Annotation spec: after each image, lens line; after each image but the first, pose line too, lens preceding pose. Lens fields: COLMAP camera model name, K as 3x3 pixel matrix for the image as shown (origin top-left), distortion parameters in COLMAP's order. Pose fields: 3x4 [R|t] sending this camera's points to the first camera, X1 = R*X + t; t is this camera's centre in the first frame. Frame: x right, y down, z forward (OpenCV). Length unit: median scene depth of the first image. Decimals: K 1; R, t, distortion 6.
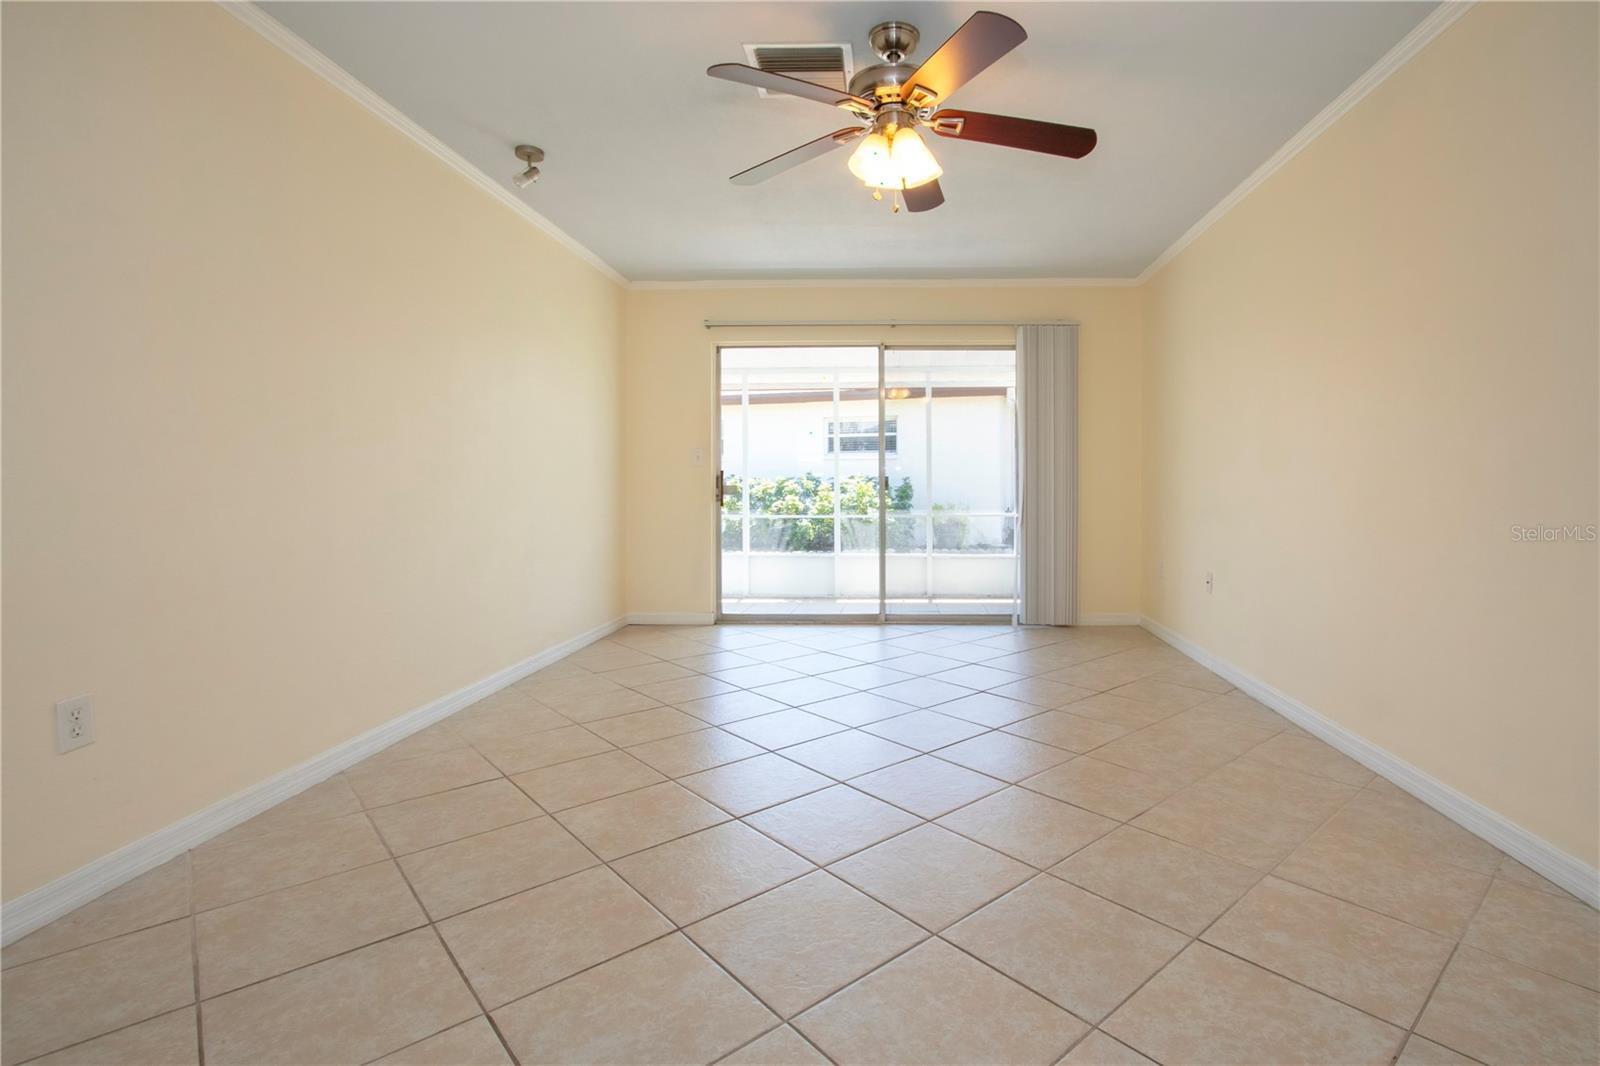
lens RADIAL K [[763.0, 0, 802.2], [0, 763.0, 506.1], [0, 0, 1]] dist [-0.032764, 0.000049]
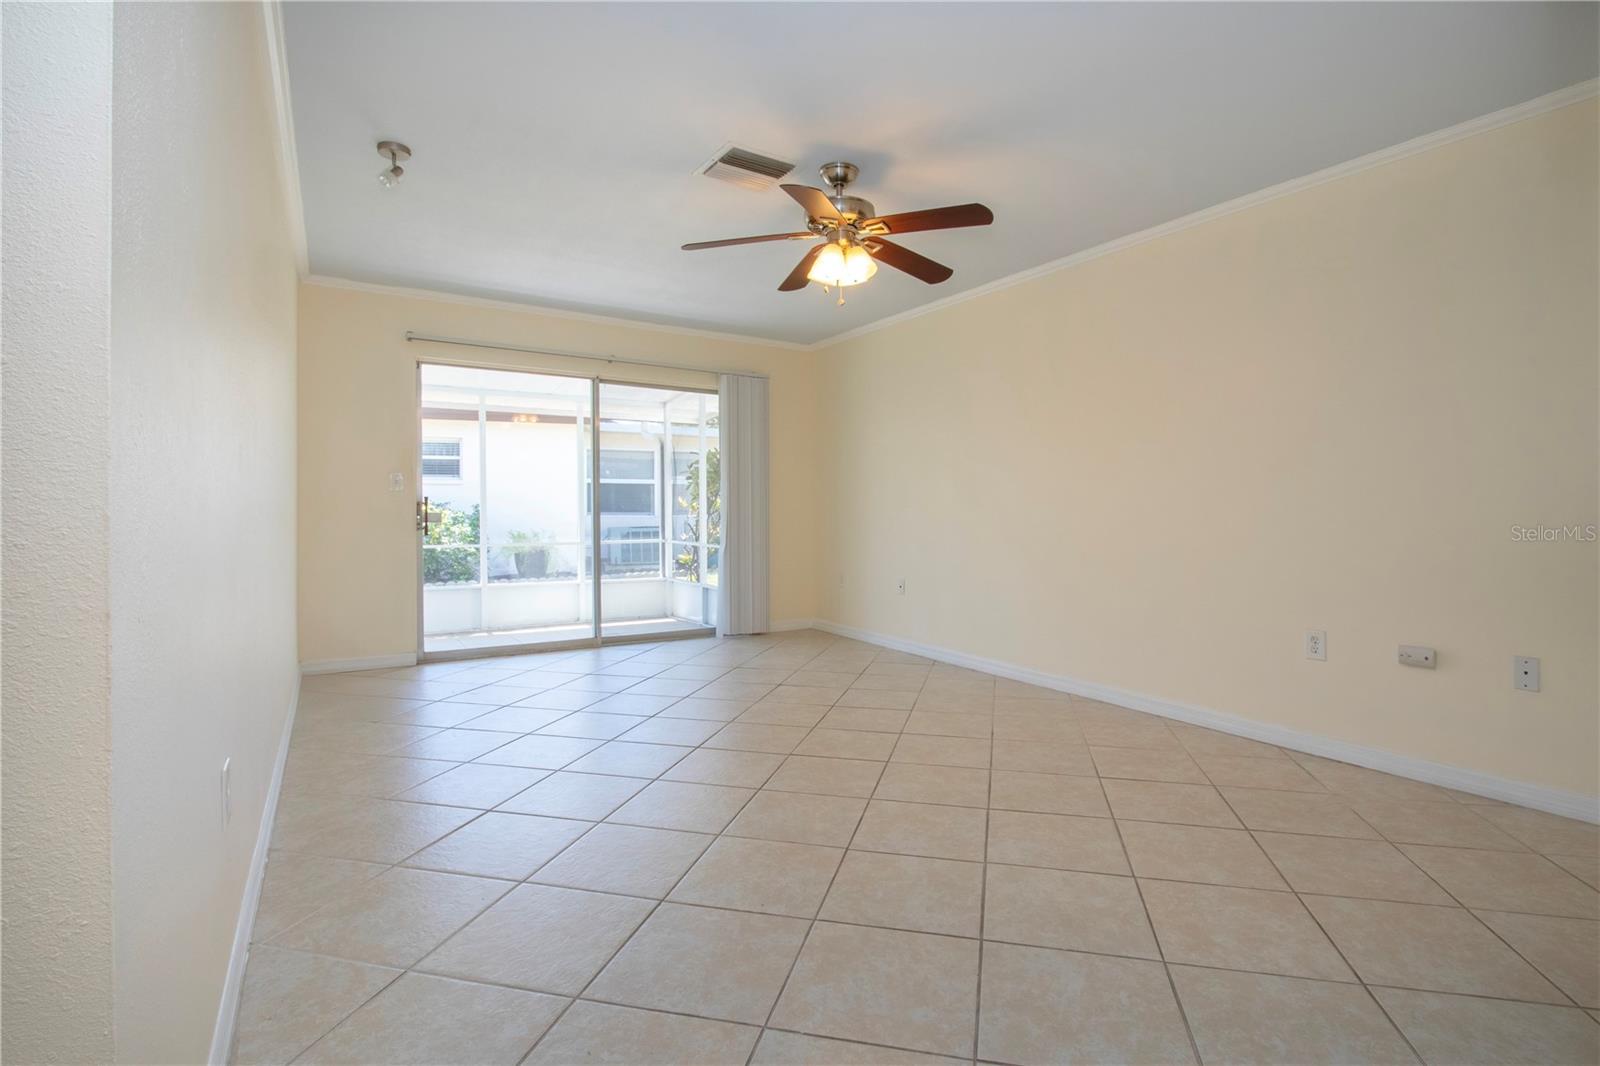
lens RADIAL K [[778.7, 0, 800.0], [0, 778.7, 533.0], [0, 0, 1]] dist [-0.065217, 0.000319]
pose [[0.812260, -0.009583, 0.583217, -0.283831], [0.009784, 0.999948, 0.002803, -0.001062], [-0.583214, 0.003429, 0.812311, -0.013390]]
